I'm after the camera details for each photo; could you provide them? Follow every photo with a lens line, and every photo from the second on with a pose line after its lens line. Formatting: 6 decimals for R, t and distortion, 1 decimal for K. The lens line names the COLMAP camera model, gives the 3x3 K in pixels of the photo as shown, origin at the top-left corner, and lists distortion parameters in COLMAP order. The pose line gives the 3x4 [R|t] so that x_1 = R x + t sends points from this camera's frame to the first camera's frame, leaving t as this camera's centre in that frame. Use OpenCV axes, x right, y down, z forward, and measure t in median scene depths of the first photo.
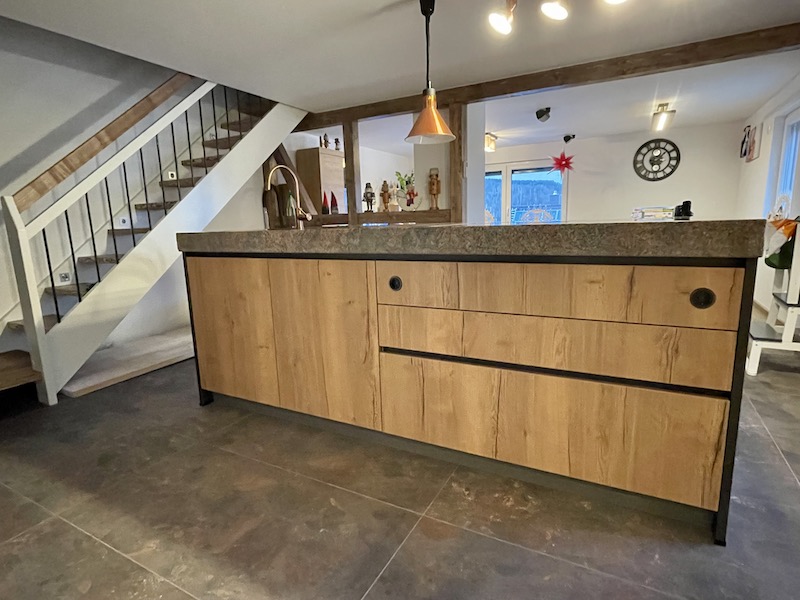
lens RADIAL K [[432.1, 0, 400.0], [0, 432.1, 300.0], [0, 0, 1]] dist [0.001065, -0.000706]
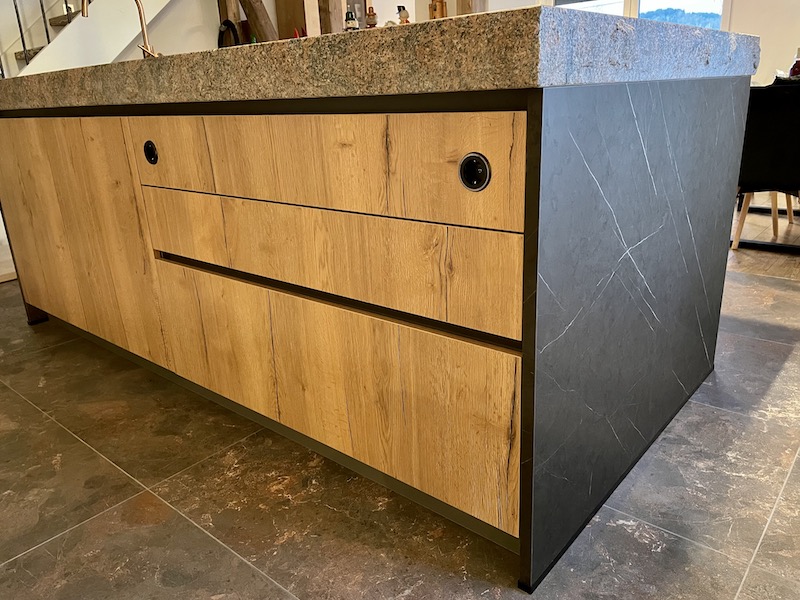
lens RADIAL K [[599.1, 0, 400.0], [0, 599.1, 300.0], [0, 0, 1]] dist [0.120026, -0.162173]
pose [[0.979198, 0.055286, -0.195228, 0.644240], [-0.024570, 0.987391, 0.156381, 0.032960], [0.201412, -0.148331, 0.968210, 0.178661]]
